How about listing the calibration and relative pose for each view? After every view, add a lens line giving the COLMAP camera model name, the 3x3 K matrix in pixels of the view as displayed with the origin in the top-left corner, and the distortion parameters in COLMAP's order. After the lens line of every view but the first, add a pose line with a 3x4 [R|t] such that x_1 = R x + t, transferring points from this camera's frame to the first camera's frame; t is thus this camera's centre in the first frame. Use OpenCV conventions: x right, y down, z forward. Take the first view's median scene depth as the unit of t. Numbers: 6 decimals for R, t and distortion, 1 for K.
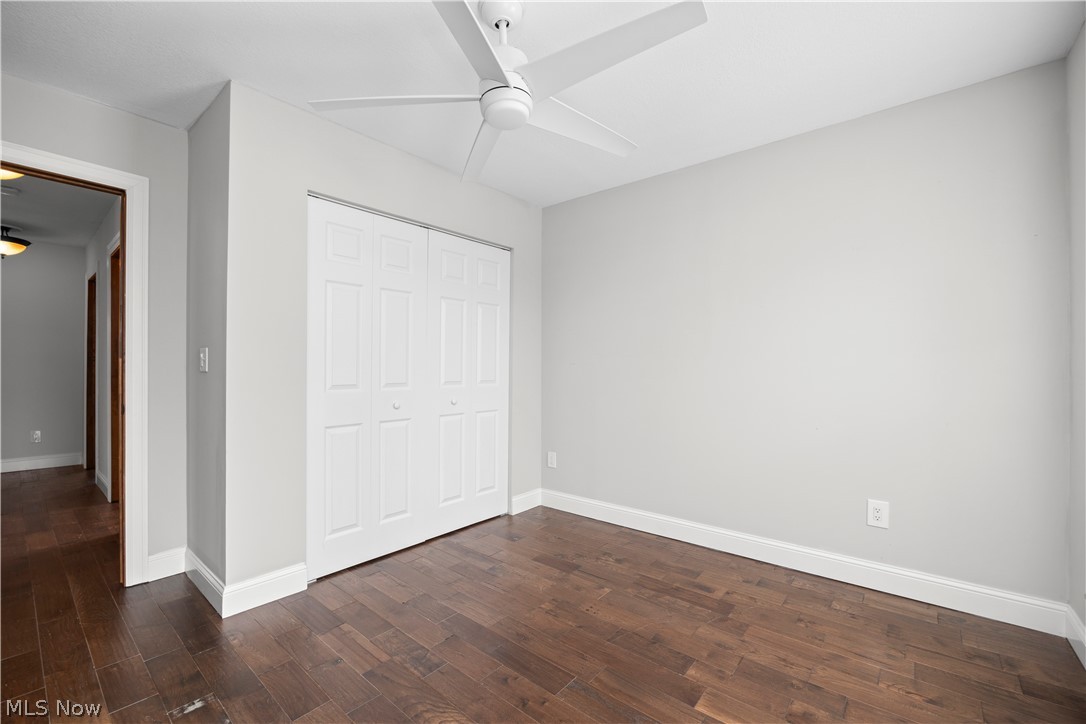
lens RADIAL K [[459.0, 0, 540.3], [0, 459.0, 363.6], [0, 0, 1]] dist [-0.007632, -0.000252]
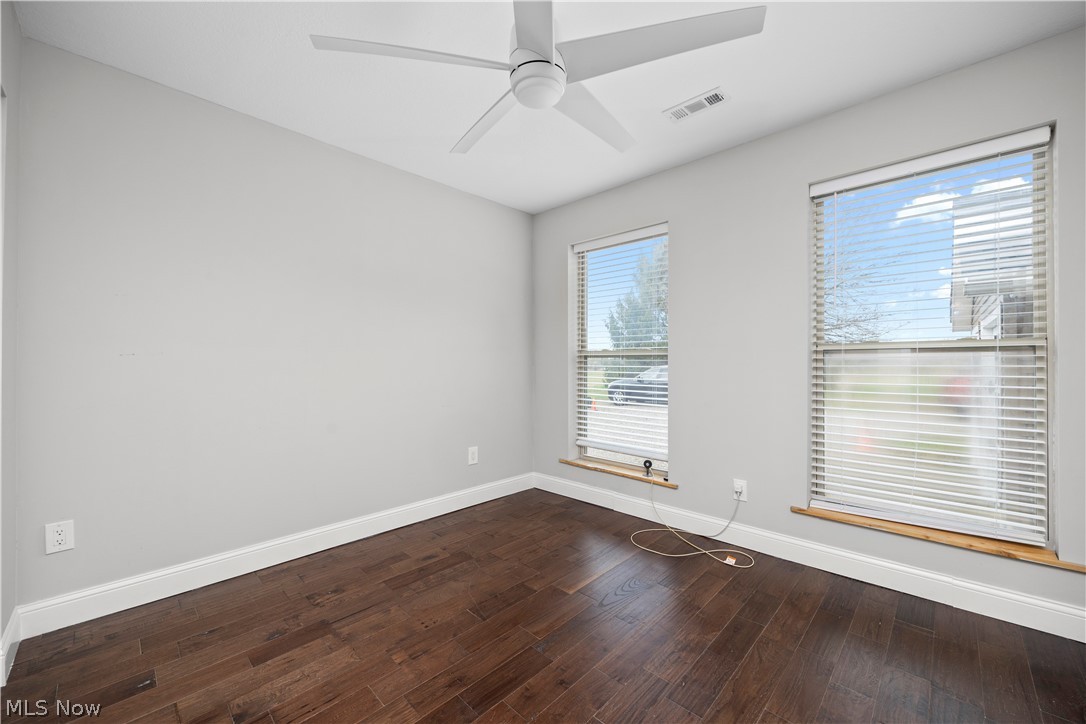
lens RADIAL K [[423.7, 0, 543.8], [0, 423.7, 363.8], [0, 0, 1]] dist [0.006489, -0.000395]
pose [[0.058098, 0.006052, 0.998293, -0.626271], [-0.001265, 0.999981, -0.005988, 0.025025], [-0.998310, -0.000915, 0.058105, 0.630902]]
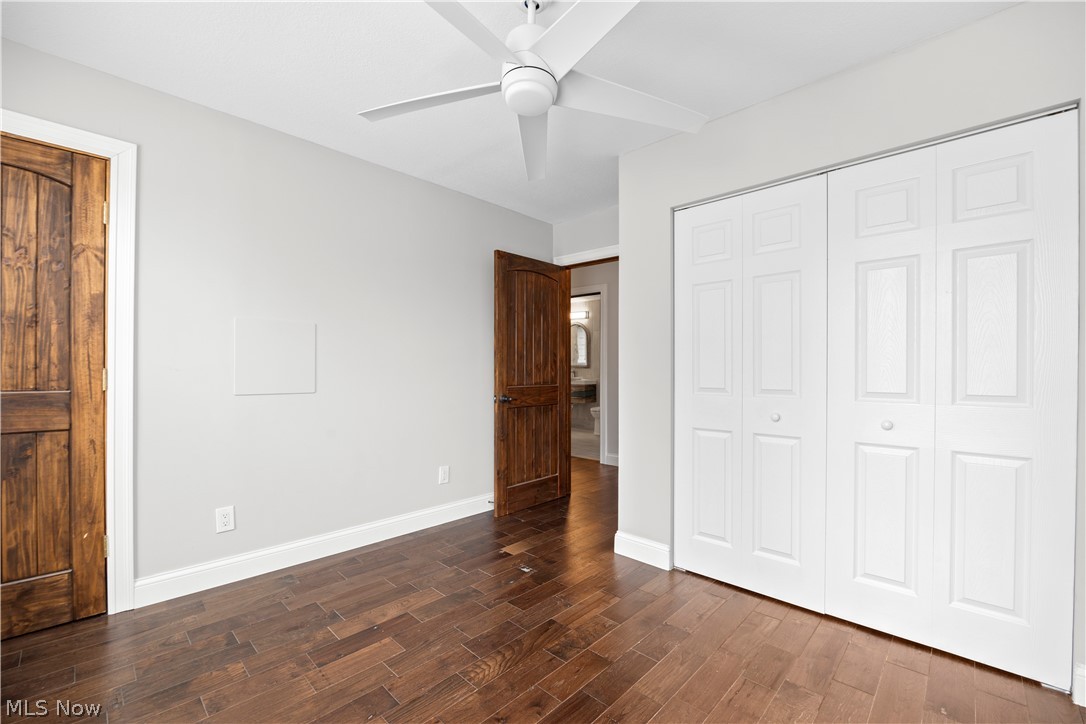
lens RADIAL K [[459.0, 0, 540.1], [0, 459.0, 367.8], [0, 0, 1]] dist [-0.007632, -0.000252]
pose [[-0.067418, -0.002973, -0.997720, 0.586109], [0.005382, 0.999980, -0.003344, 0.005752], [0.997710, -0.005596, -0.067401, 0.734468]]
